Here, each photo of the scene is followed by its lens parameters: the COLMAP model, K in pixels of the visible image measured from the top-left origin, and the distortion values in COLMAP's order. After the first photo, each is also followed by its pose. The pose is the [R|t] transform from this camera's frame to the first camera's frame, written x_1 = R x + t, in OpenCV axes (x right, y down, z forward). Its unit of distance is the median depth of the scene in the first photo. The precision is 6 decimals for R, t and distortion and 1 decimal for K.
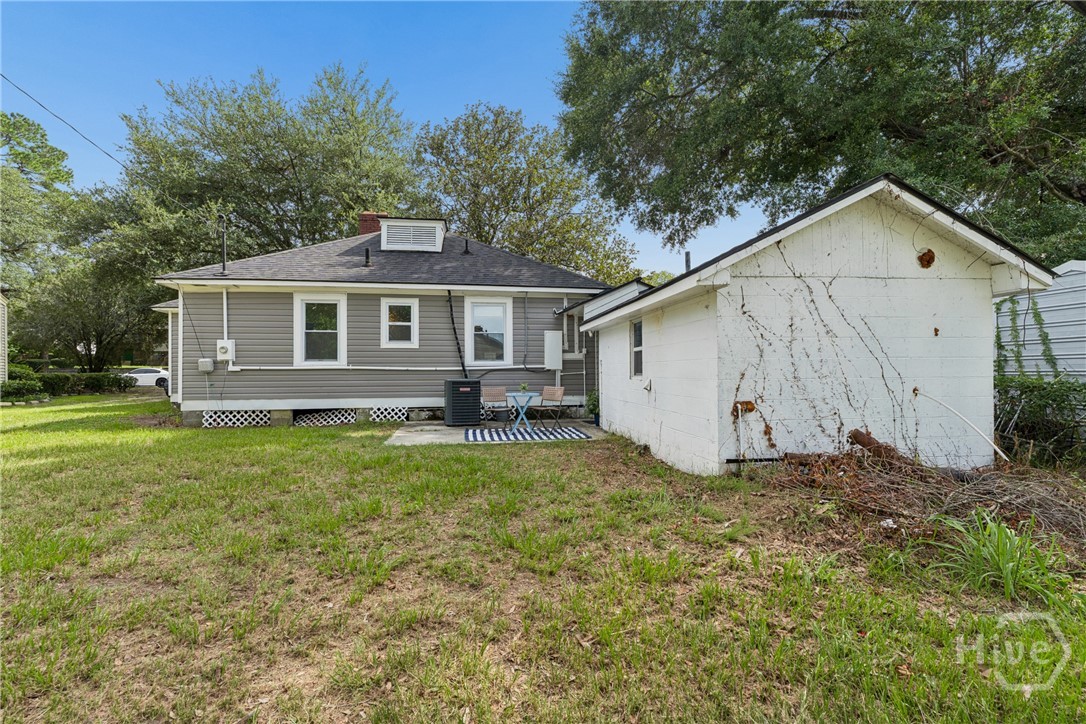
lens RADIAL K [[478.7, 0, 547.4], [0, 478.7, 360.8], [0, 0, 1]] dist [-0.003555, -0.000466]
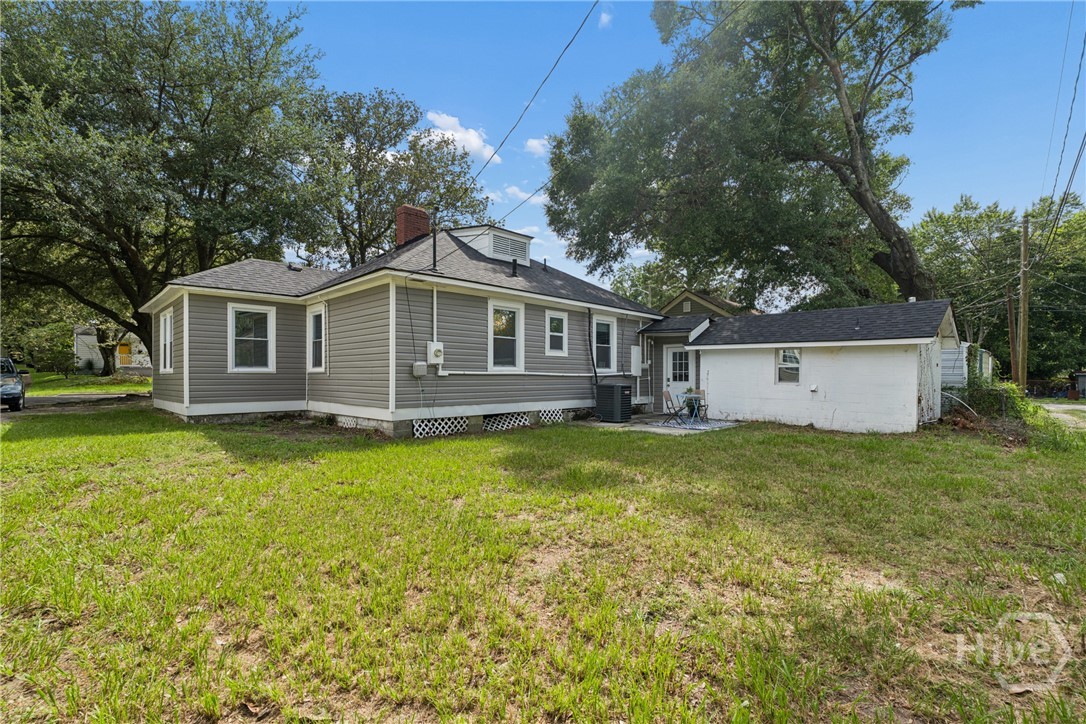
lens RADIAL K [[478.7, 0, 549.6], [0, 478.7, 372.8], [0, 0, 1]] dist [-0.003555, -0.000466]
pose [[0.799041, 0.010410, 0.601186, -0.988904], [-0.018849, 0.999792, 0.007739, 0.004053], [-0.600981, -0.017516, 0.799071, 0.119013]]
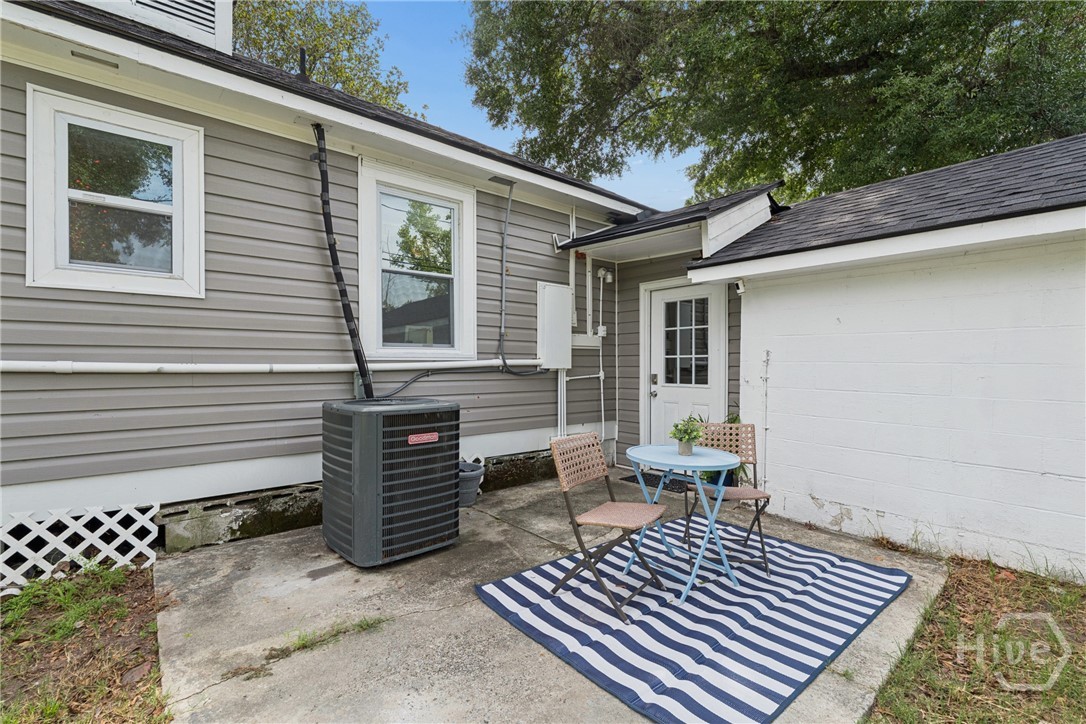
lens RADIAL K [[478.7, 0, 537.3], [0, 478.7, 367.1], [0, 0, 1]] dist [-0.003555, -0.000466]
pose [[0.864115, 0.001746, 0.503292, -0.240755], [-0.017169, 0.999514, 0.026012, 0.004896], [-0.503002, -0.031118, 0.863725, 0.644788]]
